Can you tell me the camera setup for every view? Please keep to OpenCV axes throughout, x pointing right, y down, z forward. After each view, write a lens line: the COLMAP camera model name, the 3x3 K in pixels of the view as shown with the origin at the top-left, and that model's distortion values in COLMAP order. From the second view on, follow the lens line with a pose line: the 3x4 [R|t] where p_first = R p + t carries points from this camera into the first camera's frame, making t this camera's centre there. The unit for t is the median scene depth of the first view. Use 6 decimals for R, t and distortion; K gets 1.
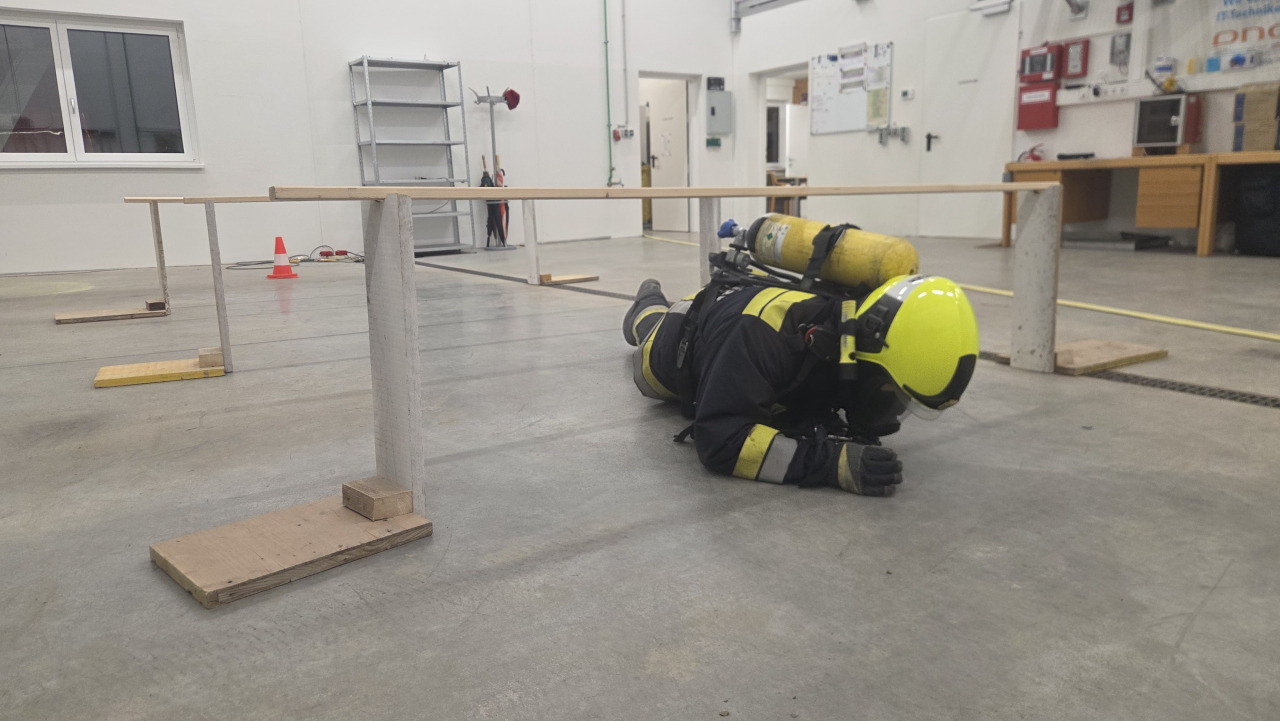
lens RADIAL K [[849.1, 0, 640.0], [0, 849.1, 360.5], [0, 0, 1]] dist [0.090270, -0.086623]
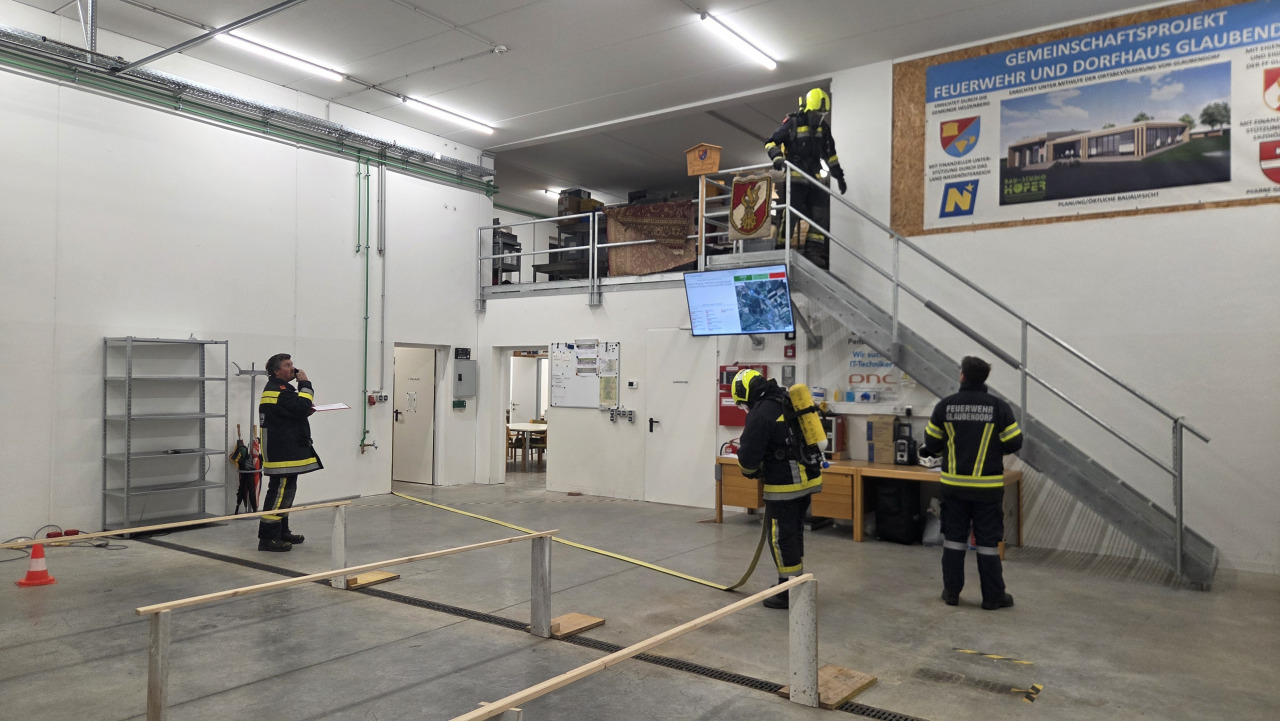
lens RADIAL K [[869.2, 0, 640.0], [0, 869.2, 360.5], [0, 0, 1]] dist [0.025684, -0.005027]
pose [[0.930051, 0.046547, 0.364470, -0.128023], [0.030913, 0.978513, -0.203852, -0.092860], [-0.366128, 0.200860, 0.908628, -0.122547]]
